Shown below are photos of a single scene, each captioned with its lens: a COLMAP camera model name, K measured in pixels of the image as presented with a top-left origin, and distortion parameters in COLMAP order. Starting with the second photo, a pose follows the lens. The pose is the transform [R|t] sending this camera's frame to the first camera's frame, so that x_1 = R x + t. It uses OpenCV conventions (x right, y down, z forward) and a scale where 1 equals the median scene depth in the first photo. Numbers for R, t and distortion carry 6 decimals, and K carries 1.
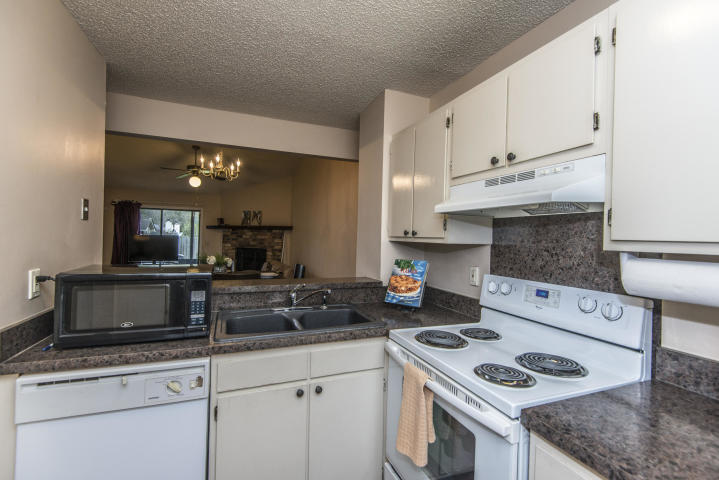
lens RADIAL K [[326.6, 0, 359.0], [0, 326.6, 238.7], [0, 0, 1]] dist [0.016554, -0.006313]
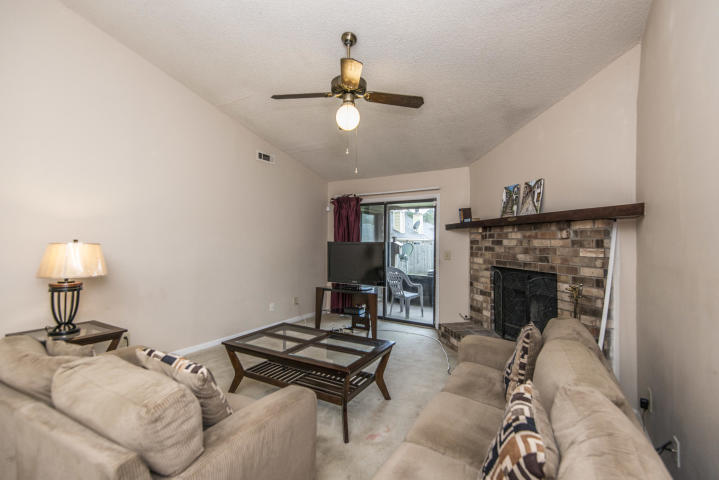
lens RADIAL K [[326.6, 0, 364.9], [0, 326.6, 238.7], [0, 0, 1]] dist [0.016554, -0.006313]
pose [[0.606323, -0.027457, -0.794744, -0.505201], [0.010325, 0.999591, -0.026657, -0.009463], [0.795151, 0.007957, 0.606359, 2.595901]]
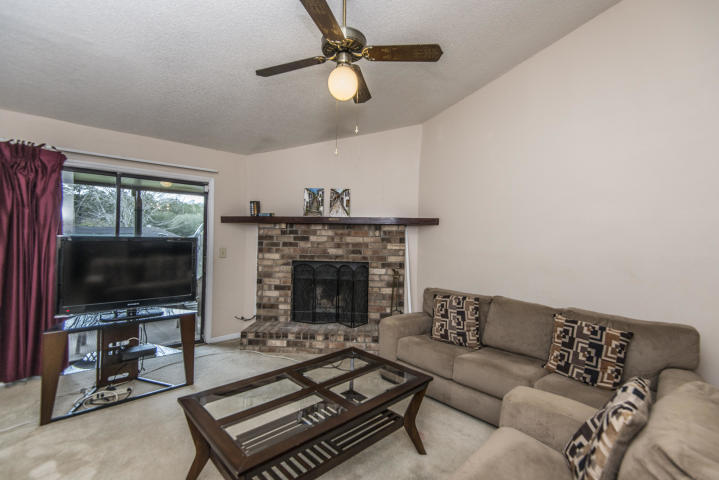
lens RADIAL K [[326.6, 0, 361.3], [0, 326.6, 237.8], [0, 0, 1]] dist [0.016554, -0.006313]
pose [[0.937201, -0.006013, 0.348738, -2.058632], [0.004333, 0.999975, 0.005598, -0.046827], [-0.348763, -0.003736, 0.937203, 2.280096]]
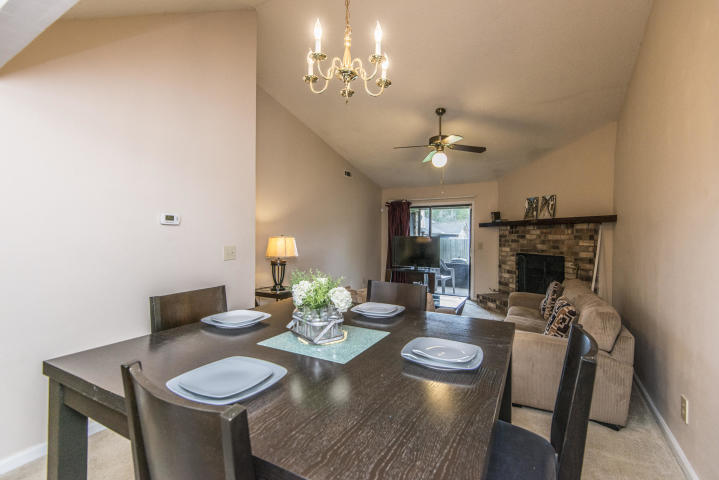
lens RADIAL K [[326.6, 0, 363.6], [0, 326.6, 238.8], [0, 0, 1]] dist [0.016554, -0.006313]
pose [[0.624820, -0.011680, -0.780681, -0.194589], [0.009805, 0.999927, -0.007113, -0.004155], [0.780707, -0.003210, 0.624889, 1.487778]]
